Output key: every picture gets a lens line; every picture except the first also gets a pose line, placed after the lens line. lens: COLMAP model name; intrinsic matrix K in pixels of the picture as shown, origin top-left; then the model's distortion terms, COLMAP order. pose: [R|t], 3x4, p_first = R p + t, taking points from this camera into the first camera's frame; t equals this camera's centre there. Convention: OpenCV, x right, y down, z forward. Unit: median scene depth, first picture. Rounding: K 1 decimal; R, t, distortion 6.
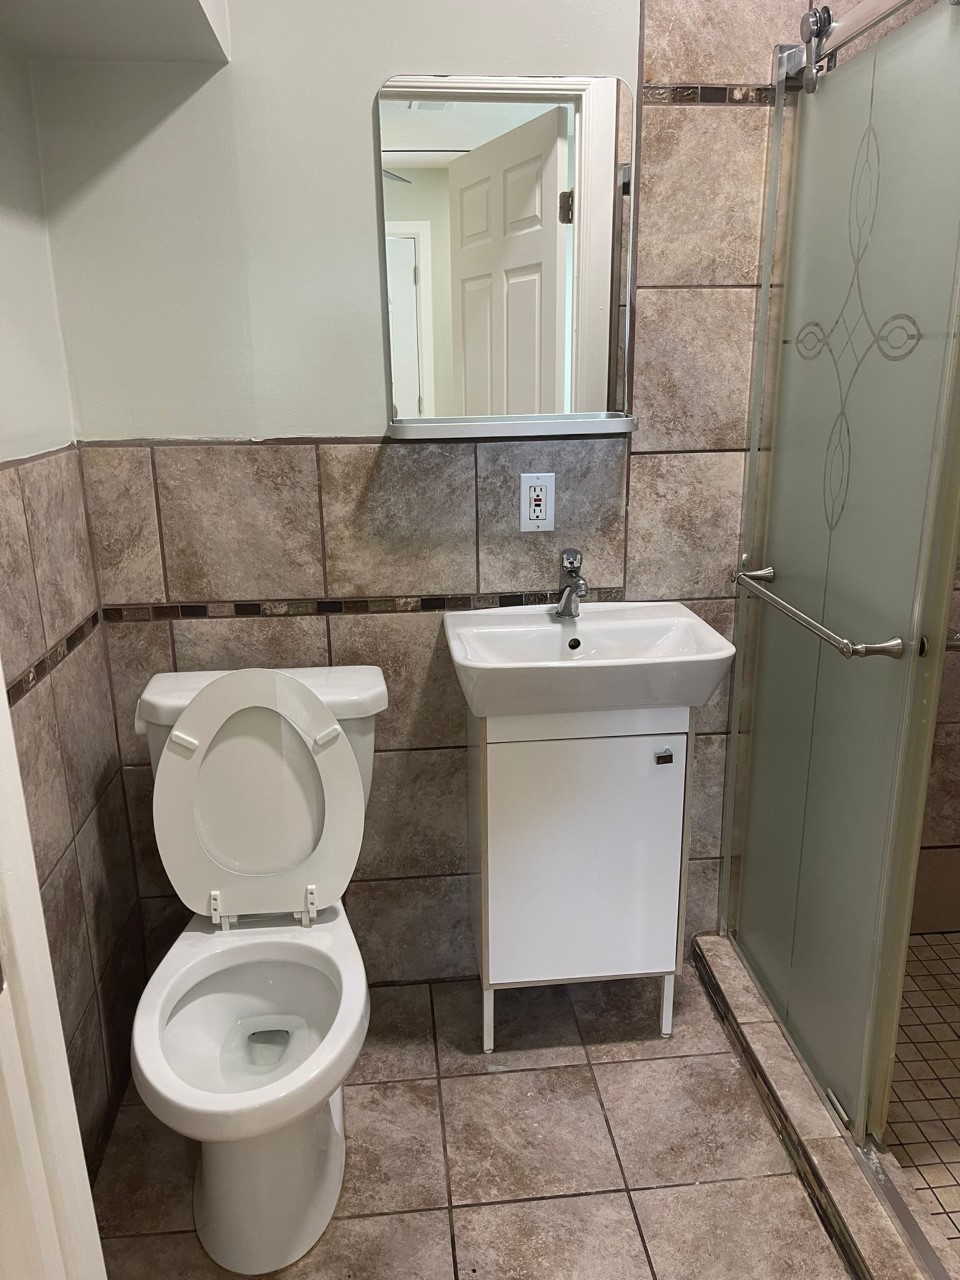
lens RADIAL K [[965.5, 0, 484.5], [0, 965.5, 652.9], [0, 0, 1]] dist [0.079620, -0.109307]
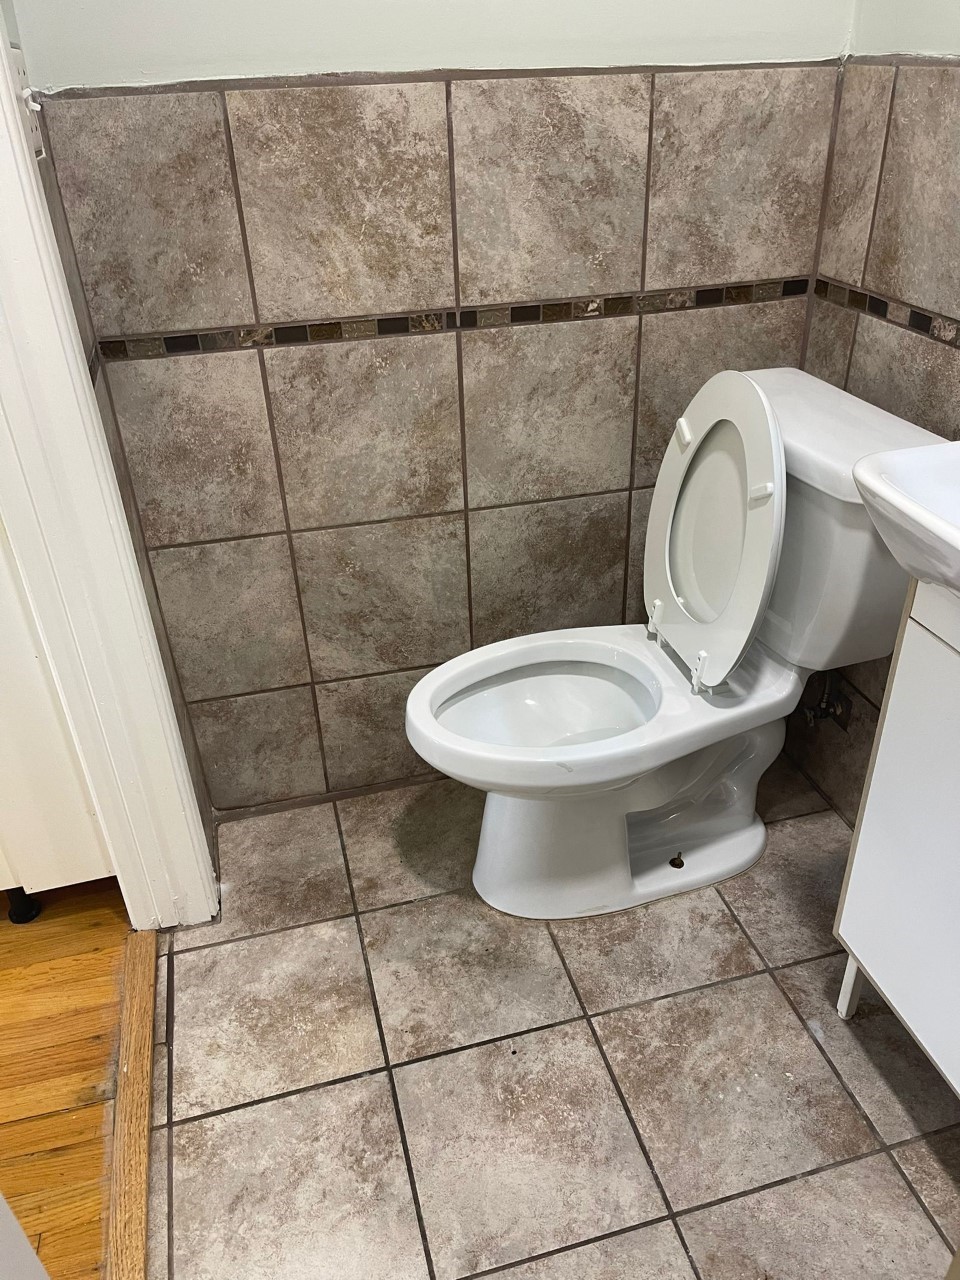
lens RADIAL K [[965.5, 0, 484.5], [0, 965.5, 652.9], [0, 0, 1]] dist [0.079620, -0.109307]
pose [[0.152713, 0.524512, -0.837595, 0.471429], [-0.257057, 0.839446, 0.478803, -0.109077], [0.954254, 0.142190, 0.263023, 0.558589]]
